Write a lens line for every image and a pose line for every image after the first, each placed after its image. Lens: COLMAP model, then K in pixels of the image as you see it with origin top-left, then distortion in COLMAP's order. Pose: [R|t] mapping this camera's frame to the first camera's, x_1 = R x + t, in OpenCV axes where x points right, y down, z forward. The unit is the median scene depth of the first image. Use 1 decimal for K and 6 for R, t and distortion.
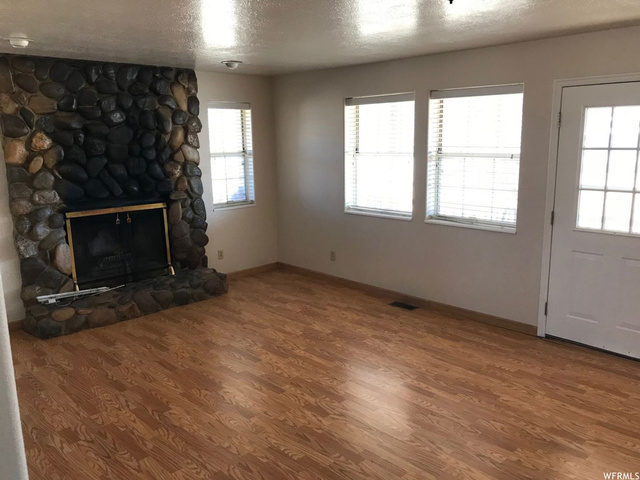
lens RADIAL K [[517.7, 0, 320.0], [0, 517.7, 240.0], [0, 0, 1]] dist [0.047222, -0.061766]
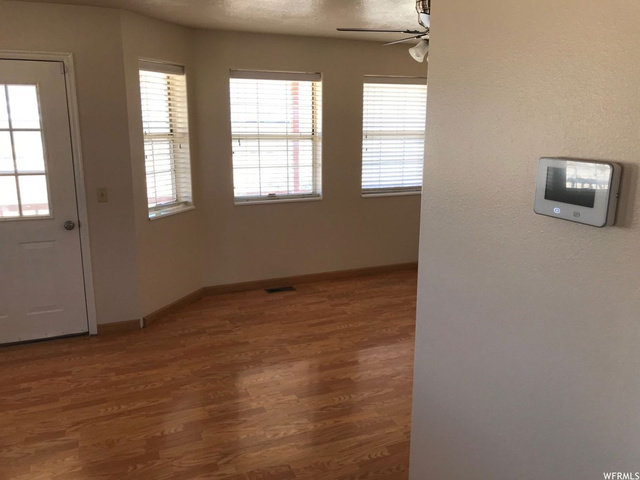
lens RADIAL K [[526.0, 0, 319.4], [0, 526.0, 230.5], [0, 0, 1]] dist [0.106358, -0.001506]
pose [[0.389439, -0.178677, 0.903555, -0.152890], [0.170460, 0.978038, 0.119937, -0.020103], [-0.905141, 0.107312, 0.411344, 0.111801]]
